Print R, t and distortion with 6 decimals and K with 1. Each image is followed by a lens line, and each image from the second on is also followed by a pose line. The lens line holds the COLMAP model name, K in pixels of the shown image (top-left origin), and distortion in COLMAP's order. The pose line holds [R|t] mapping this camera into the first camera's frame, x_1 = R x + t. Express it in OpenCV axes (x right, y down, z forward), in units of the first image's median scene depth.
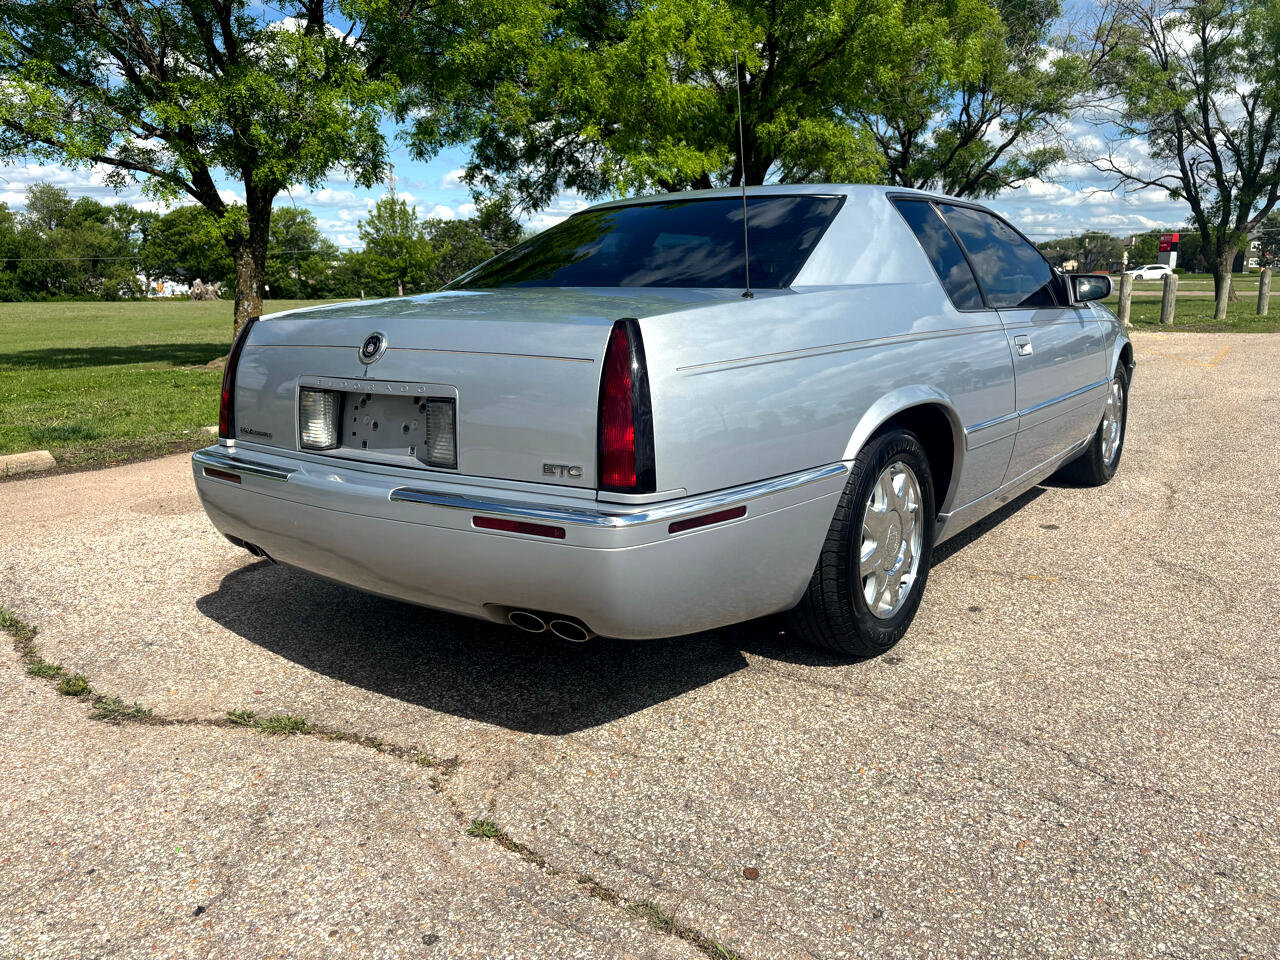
lens RADIAL K [[978.1, 0, 634.3], [0, 978.1, 473.3], [0, 0, 1]] dist [0.044819, -0.047458]
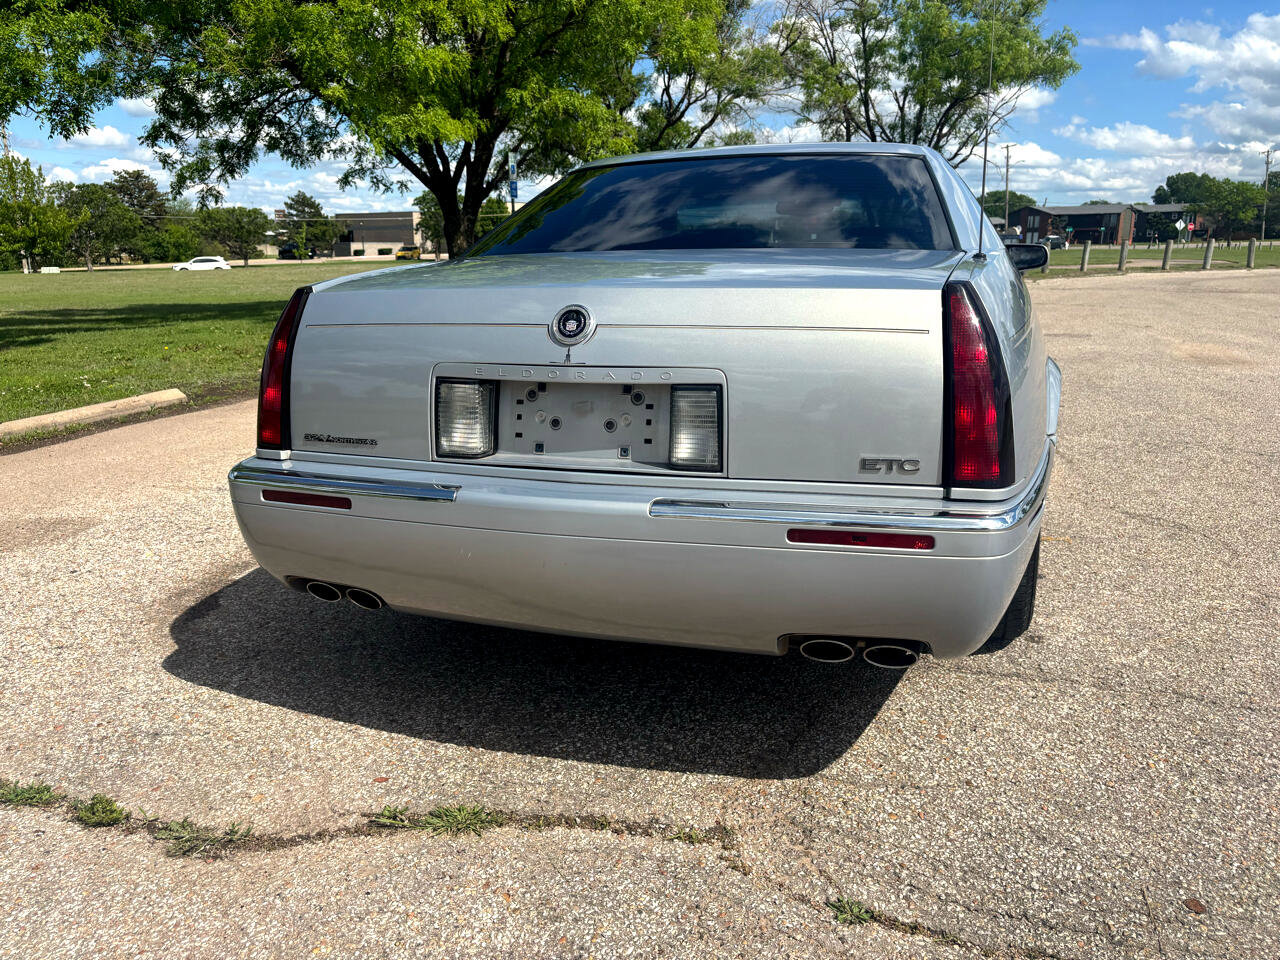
lens RADIAL K [[978.1, 0, 634.0], [0, 978.1, 460.0], [0, 0, 1]] dist [0.044819, -0.047458]
pose [[0.947797, -0.061849, 0.312820, -0.070362], [0.058255, 0.998084, 0.020831, -0.004927], [-0.313509, -0.001520, 0.949584, 0.035877]]
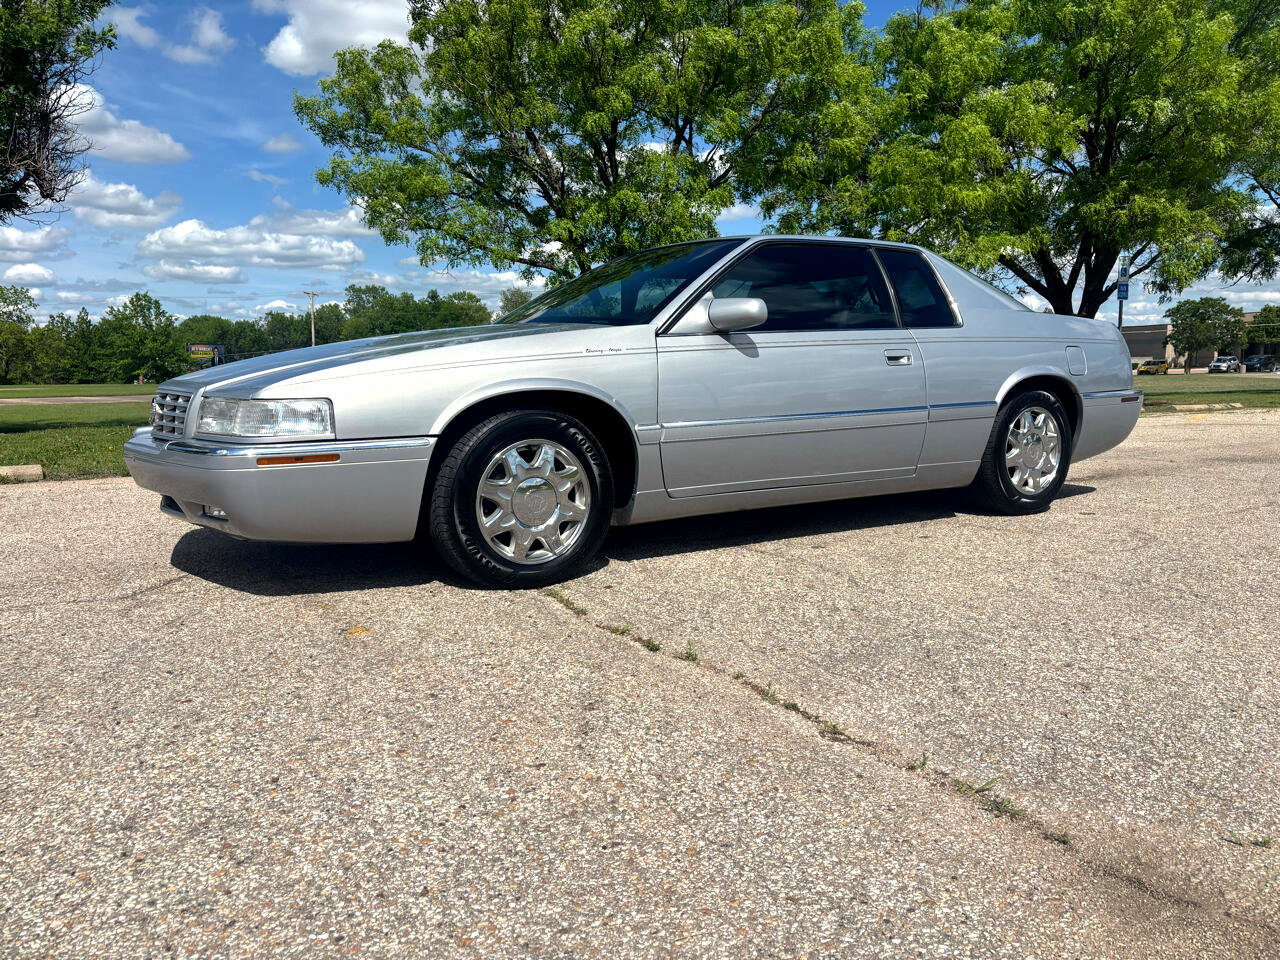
lens RADIAL K [[978.1, 0, 627.3], [0, 978.1, 470.4], [0, 0, 1]] dist [0.044819, -0.047458]
pose [[0.914358, 0.047668, -0.402092, 0.101648], [-0.085089, 0.993492, -0.075714, 0.036599], [0.395866, 0.103444, 0.912463, -0.083777]]
